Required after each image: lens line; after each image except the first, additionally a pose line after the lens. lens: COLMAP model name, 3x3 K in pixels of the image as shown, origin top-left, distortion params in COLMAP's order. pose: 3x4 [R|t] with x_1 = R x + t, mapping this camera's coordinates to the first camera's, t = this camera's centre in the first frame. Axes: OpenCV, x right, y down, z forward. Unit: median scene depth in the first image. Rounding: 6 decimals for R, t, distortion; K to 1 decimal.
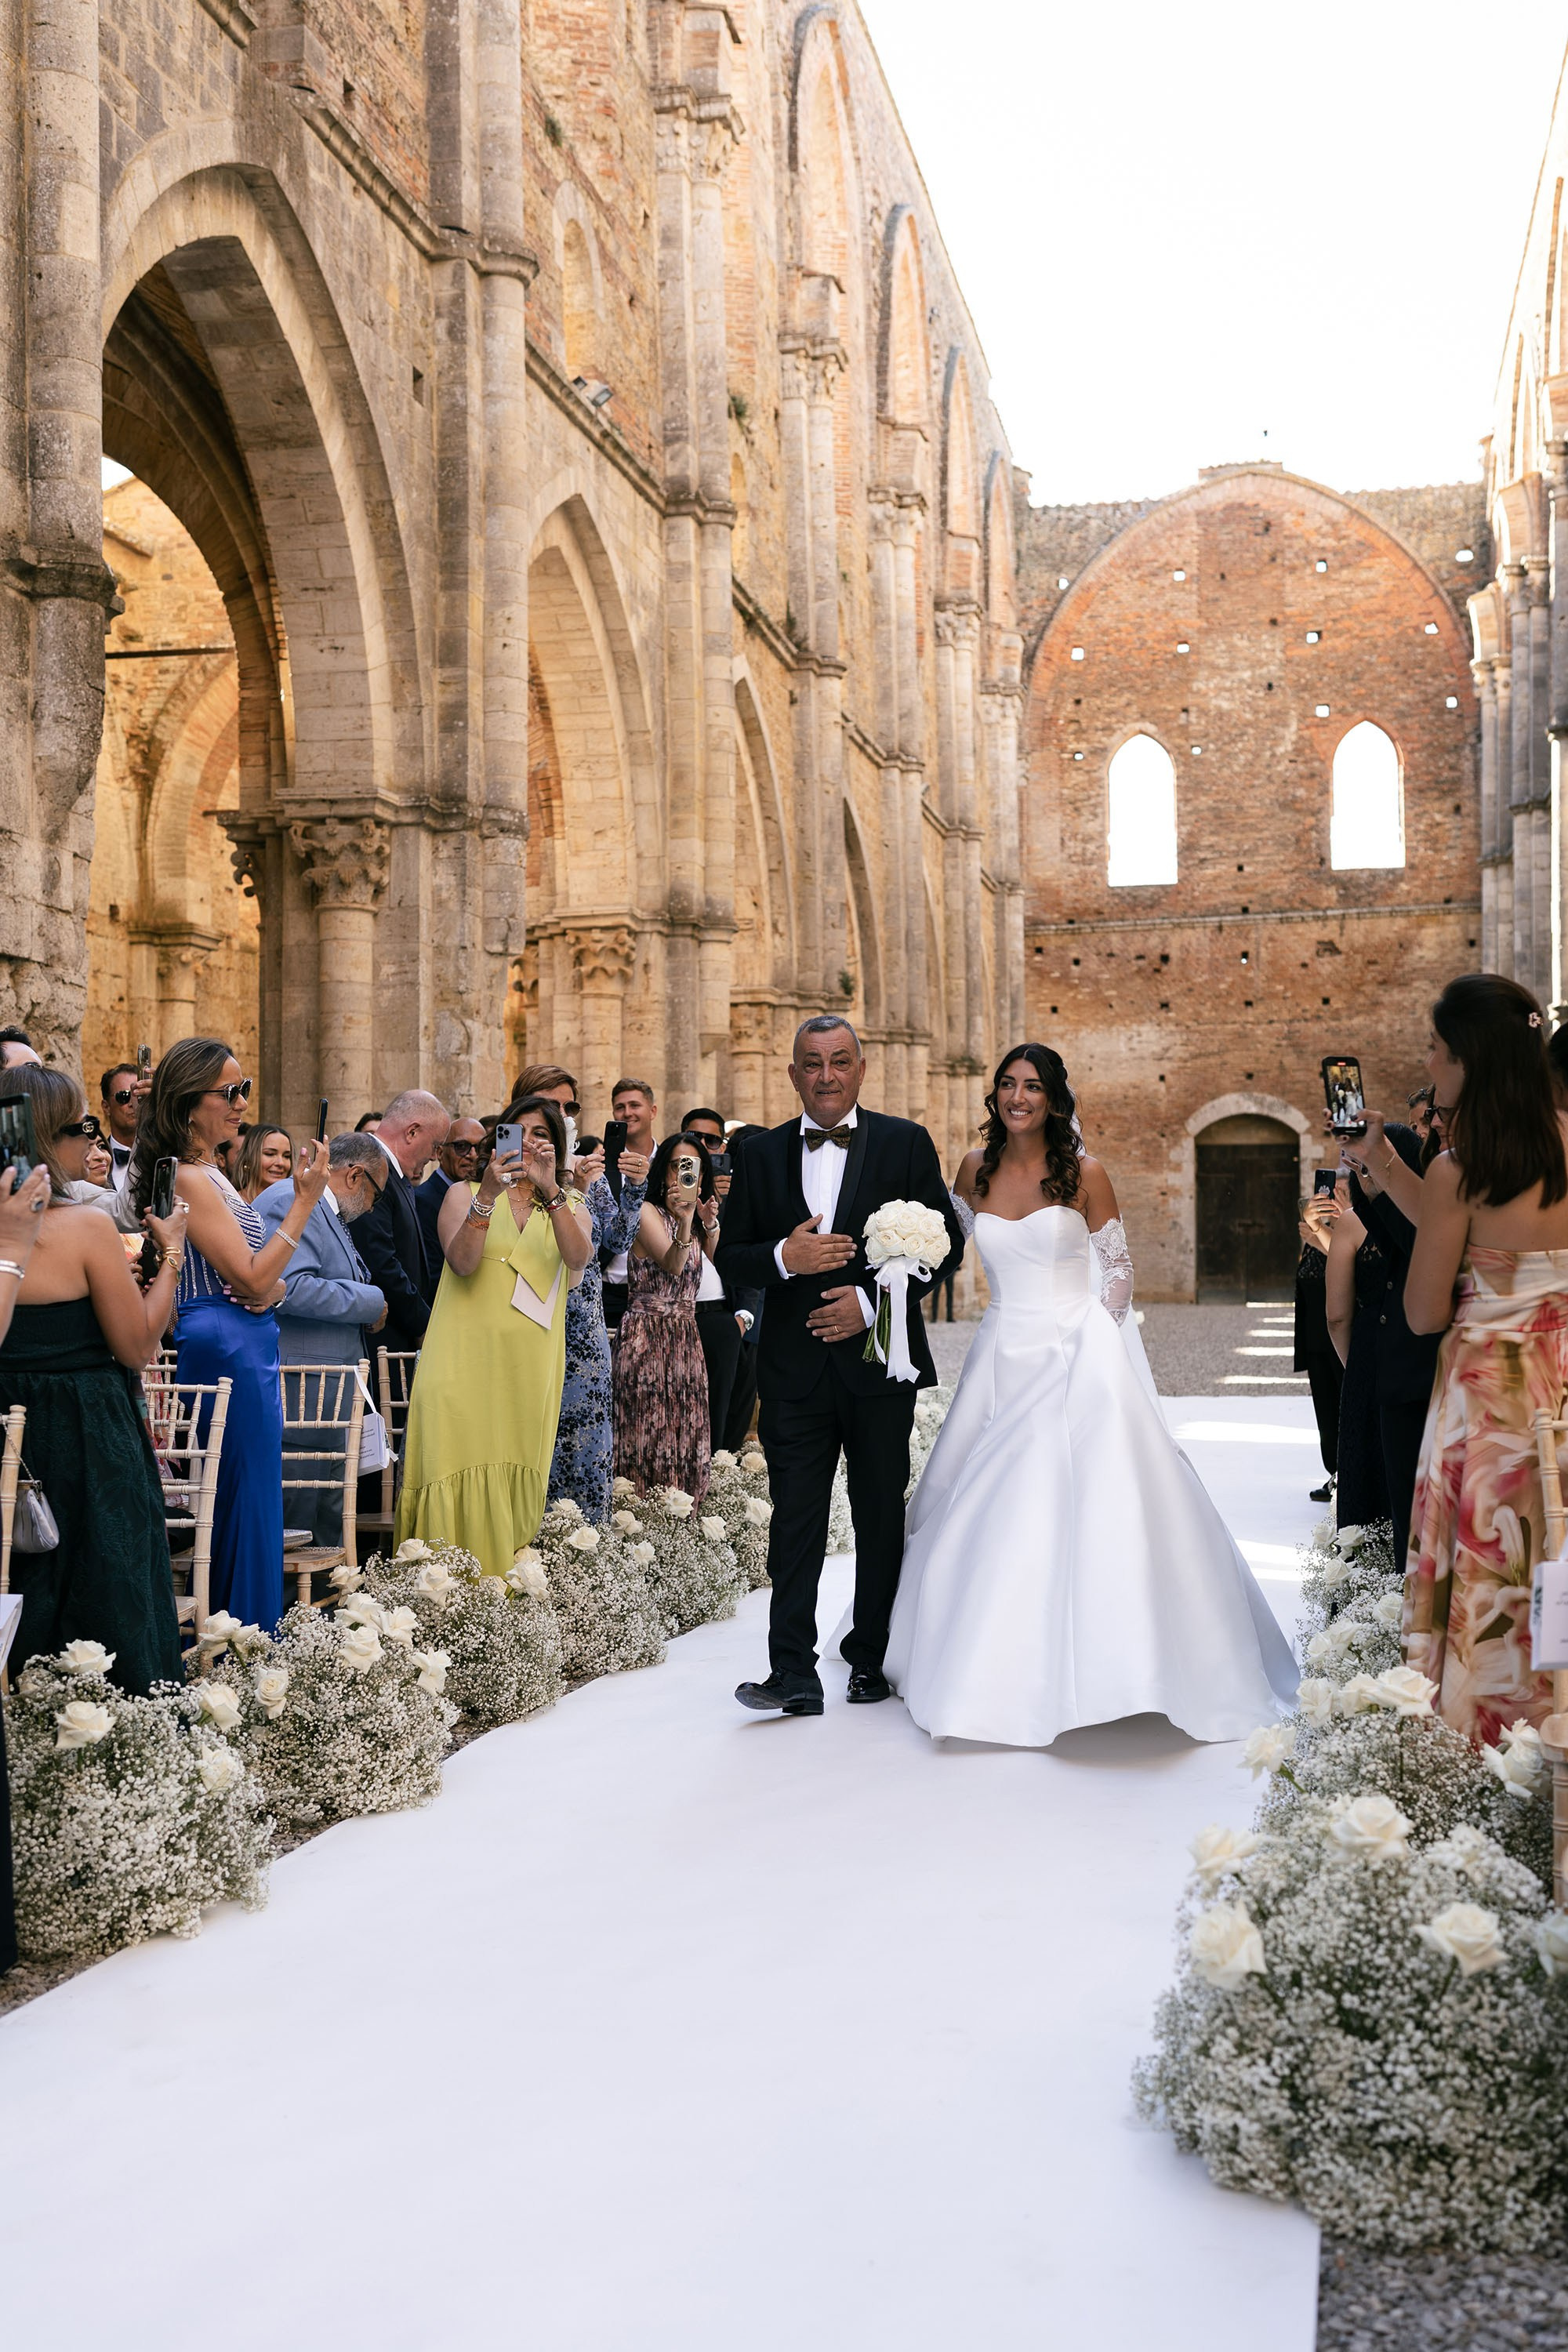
lens RADIAL K [[2420.3, 0, 846.5], [0, 2420.3, 1247.5], [0, 0, 1]] dist [0.004033, 0.000000]
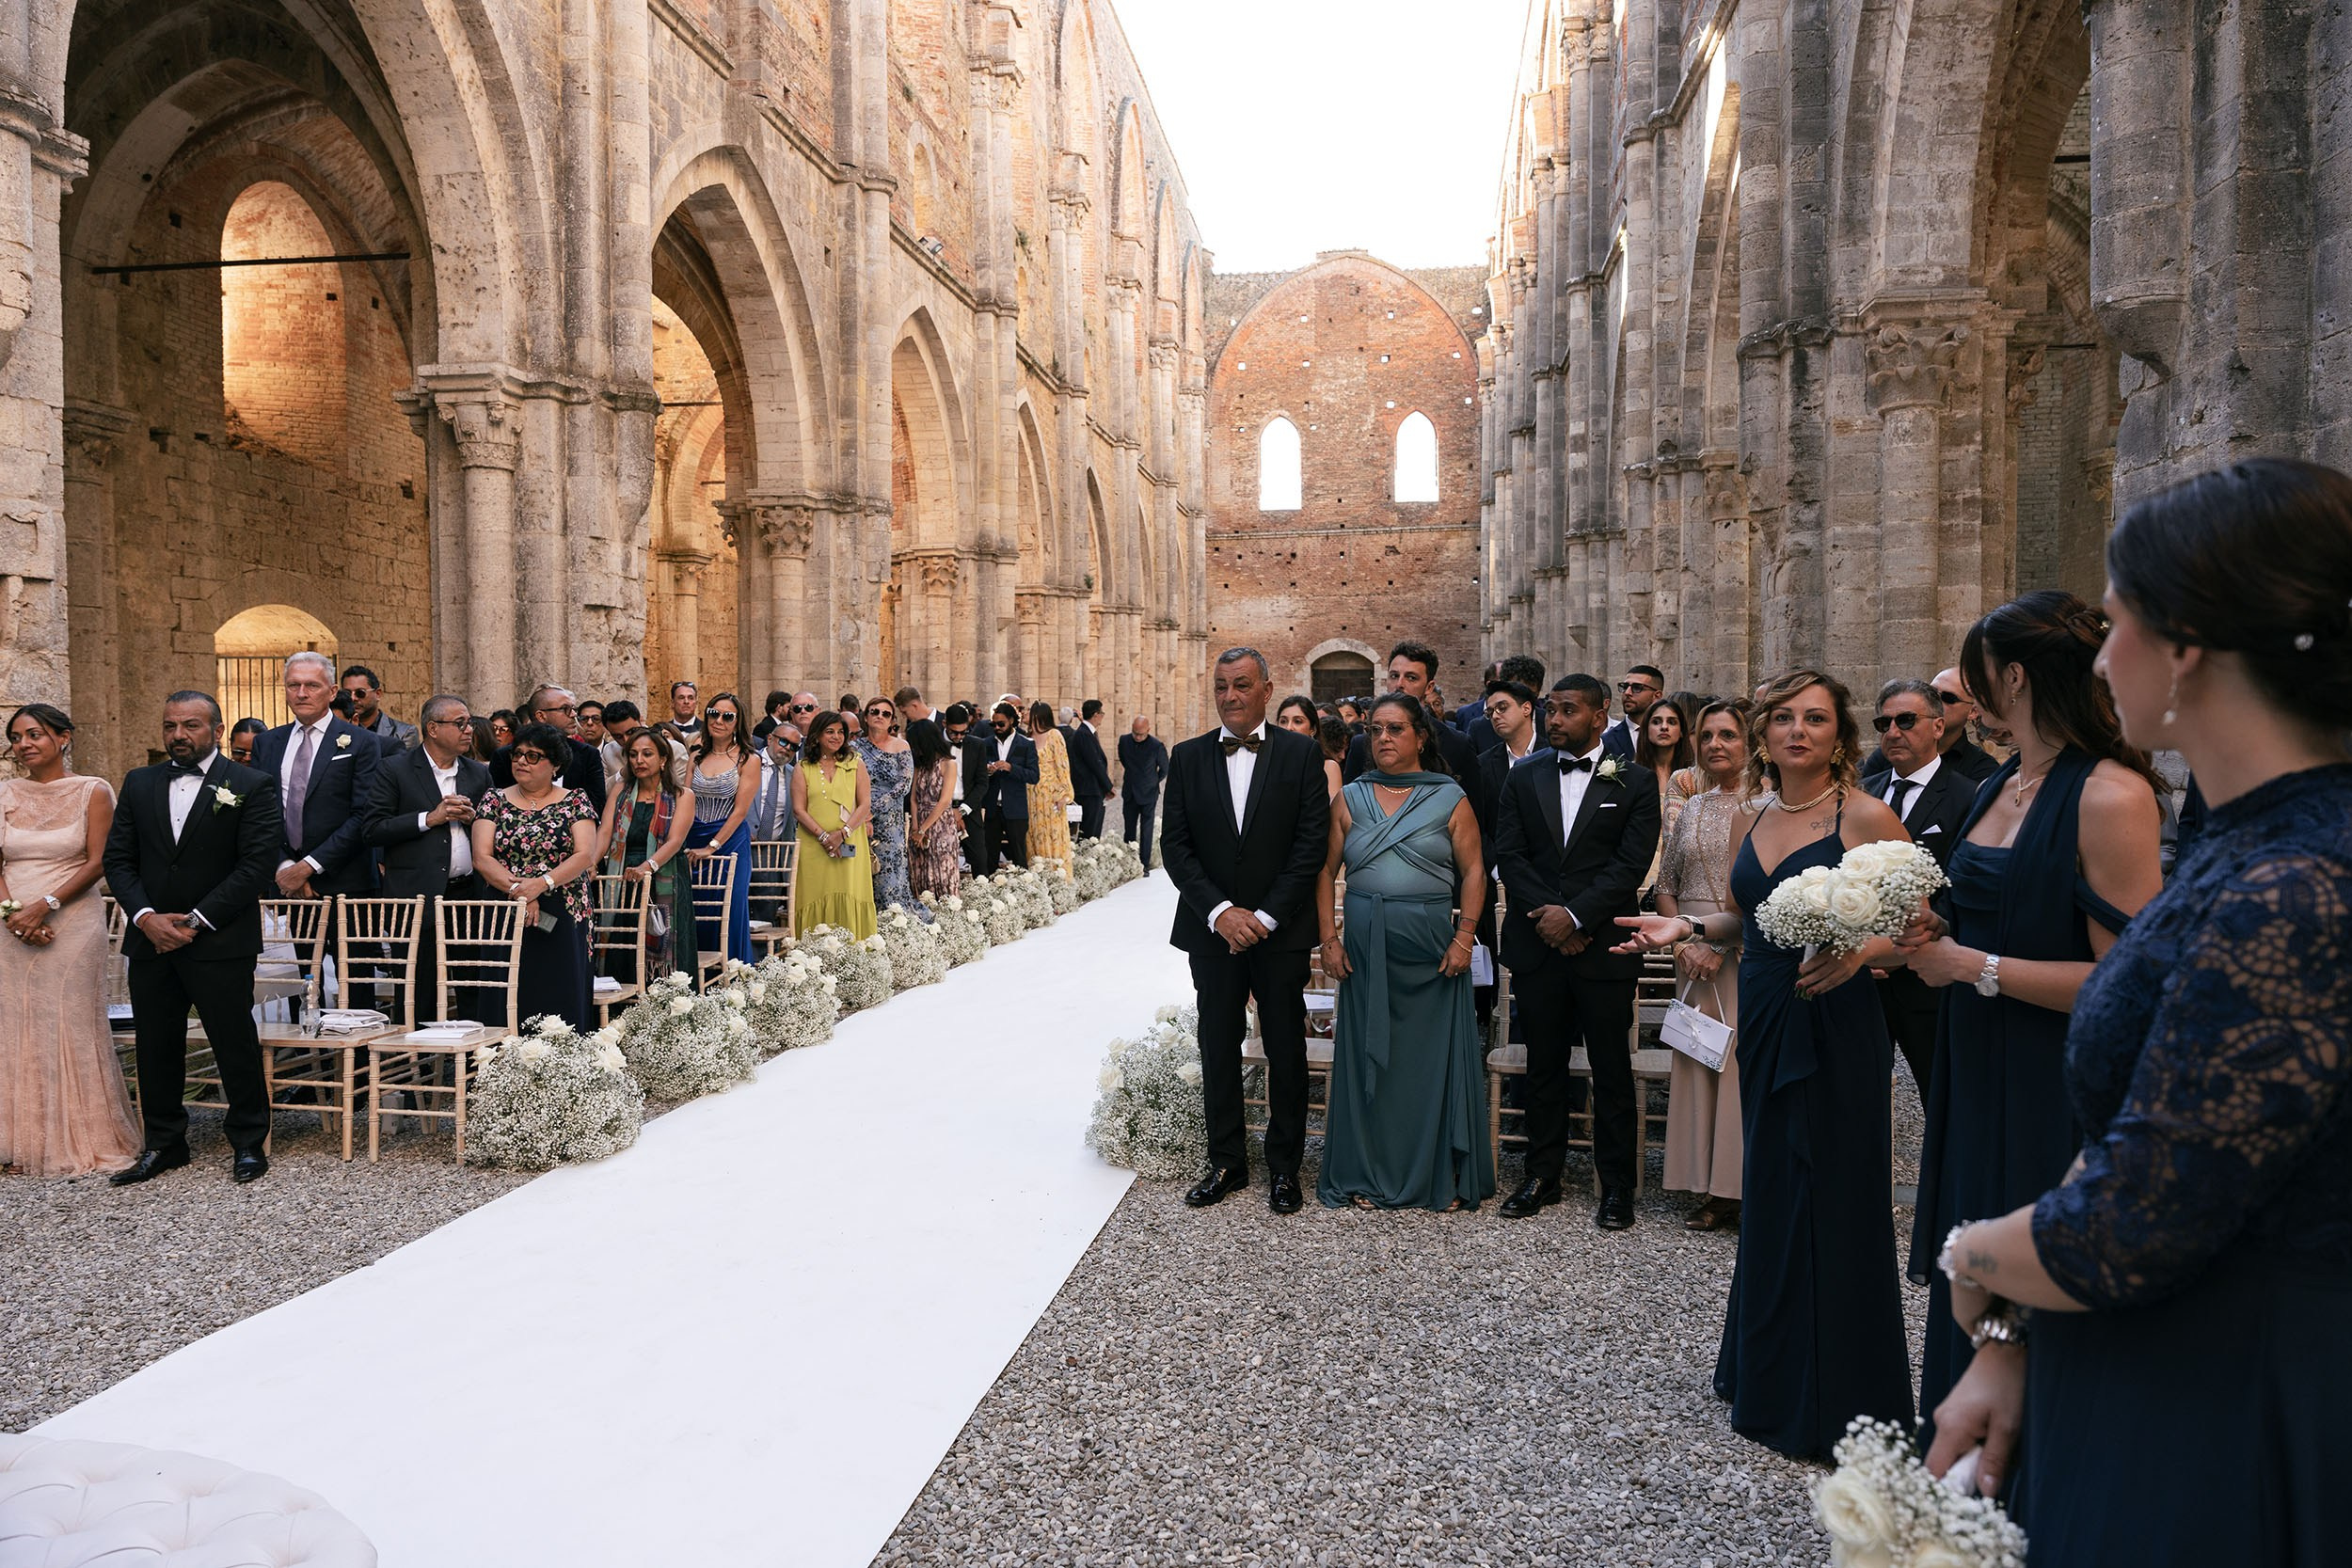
lens RADIAL K [[1536.8, 0, 1186.4], [0, 1536.8, 790.5], [0, 0, 1]] dist [-0.005291, -0.009825]
pose [[0.998774, 0.002430, 0.049453, 0.027623], [-0.004627, 0.999005, 0.044352, -0.021669], [-0.049296, -0.044527, 0.997791, -0.133682]]
